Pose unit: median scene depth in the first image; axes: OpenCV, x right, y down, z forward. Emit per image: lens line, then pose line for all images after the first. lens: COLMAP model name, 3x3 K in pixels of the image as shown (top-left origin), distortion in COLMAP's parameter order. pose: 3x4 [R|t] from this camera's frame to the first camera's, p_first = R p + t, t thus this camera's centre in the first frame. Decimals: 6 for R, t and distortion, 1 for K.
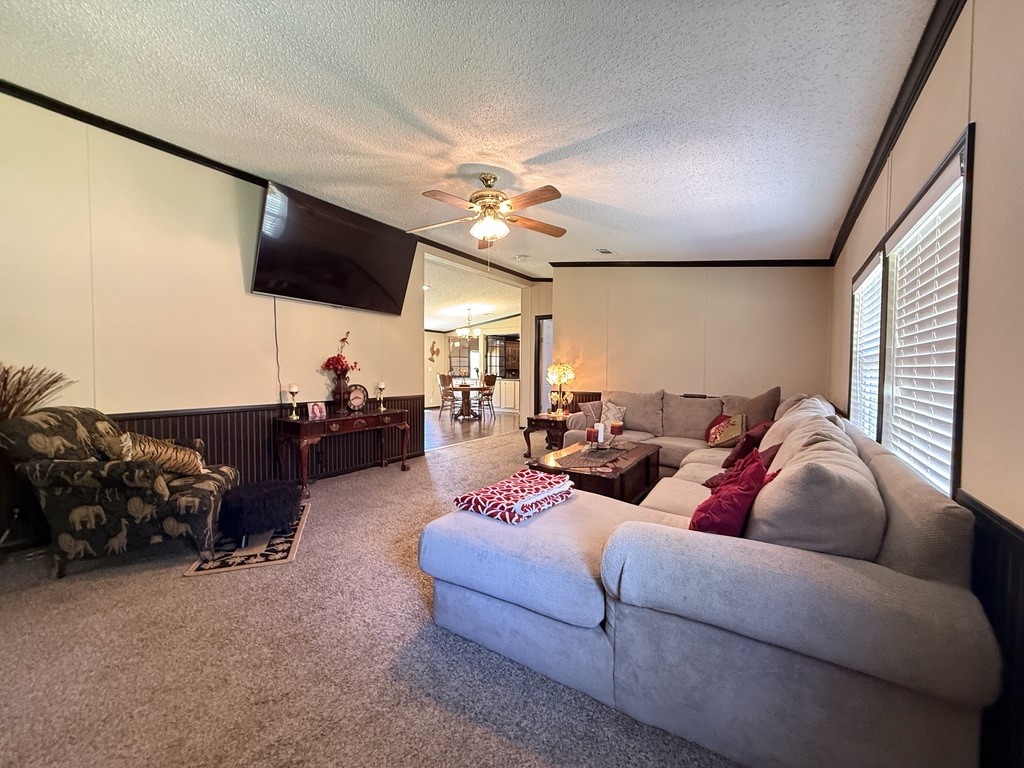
lens RADIAL K [[407.9, 0, 509.8], [0, 407.9, 383.0], [0, 0, 1]] dist [0.001200, -0.000078]
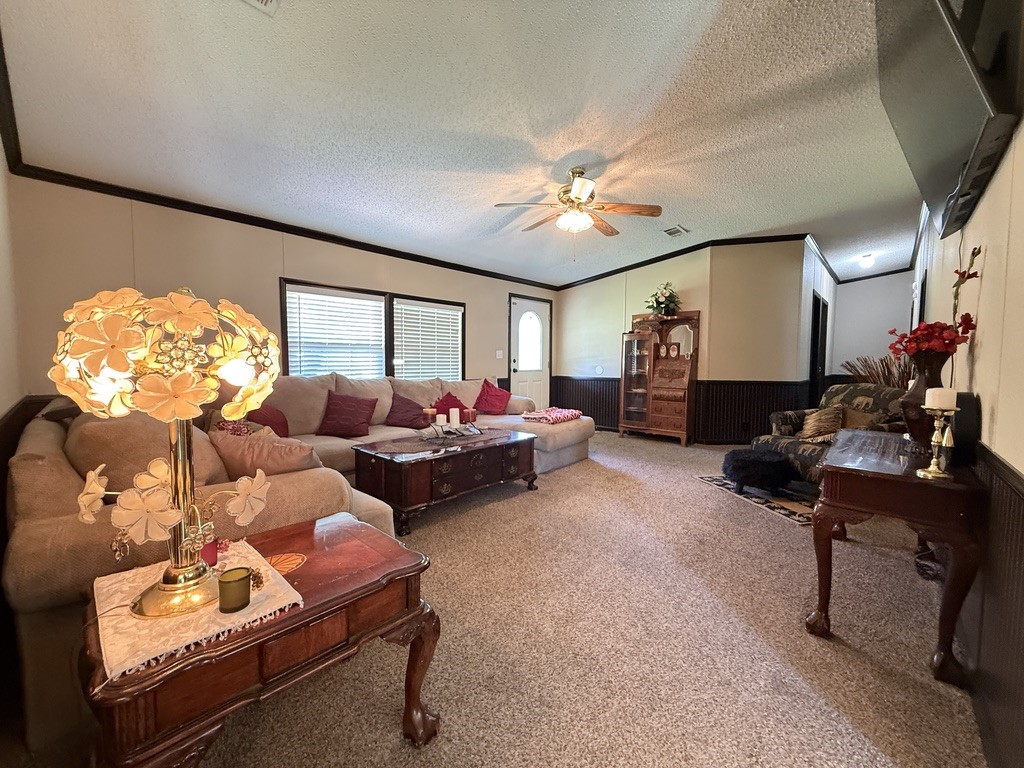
lens RADIAL K [[407.9, 0, 509.8], [0, 407.9, 383.0], [0, 0, 1]] dist [0.001200, -0.000078]
pose [[-0.987457, -0.034737, 0.154022, -0.045665], [-0.019122, 0.994628, 0.101728, -0.036528], [-0.156728, 0.097507, -0.982817, 1.565039]]
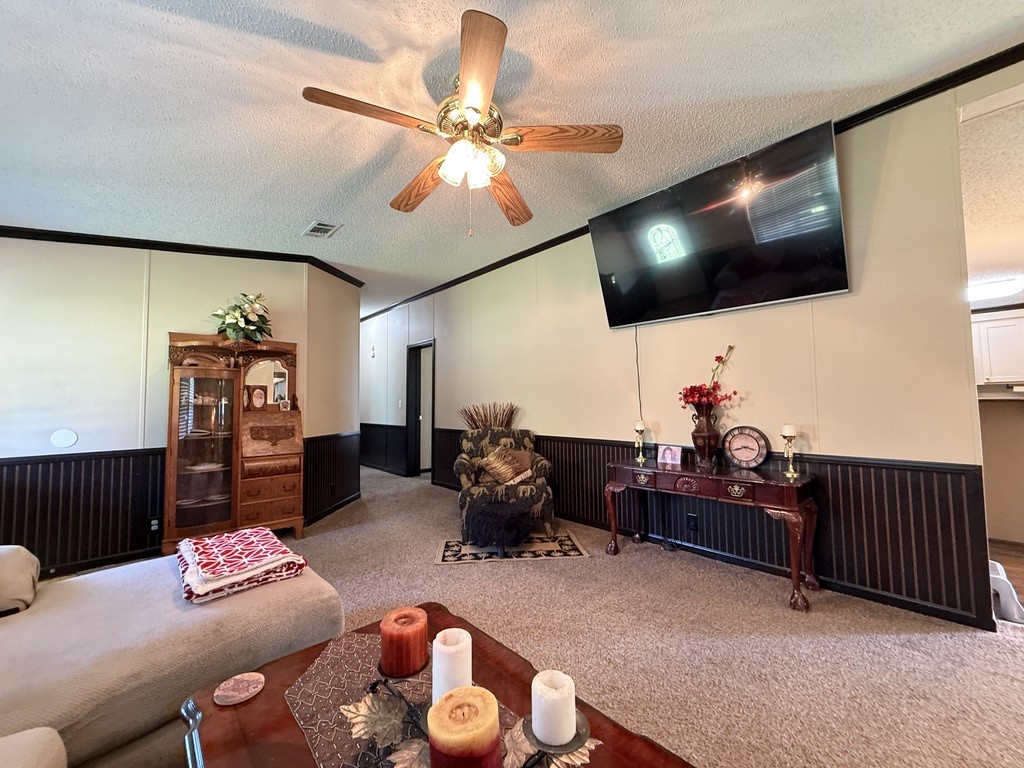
lens RADIAL K [[407.9, 0, 509.8], [0, 407.9, 383.0], [0, 0, 1]] dist [0.001200, -0.000078]
pose [[-0.246422, -0.070290, -0.966610, 0.355780], [-0.036227, 0.997338, -0.063289, -0.011160], [0.968485, 0.019421, -0.248312, 0.897856]]
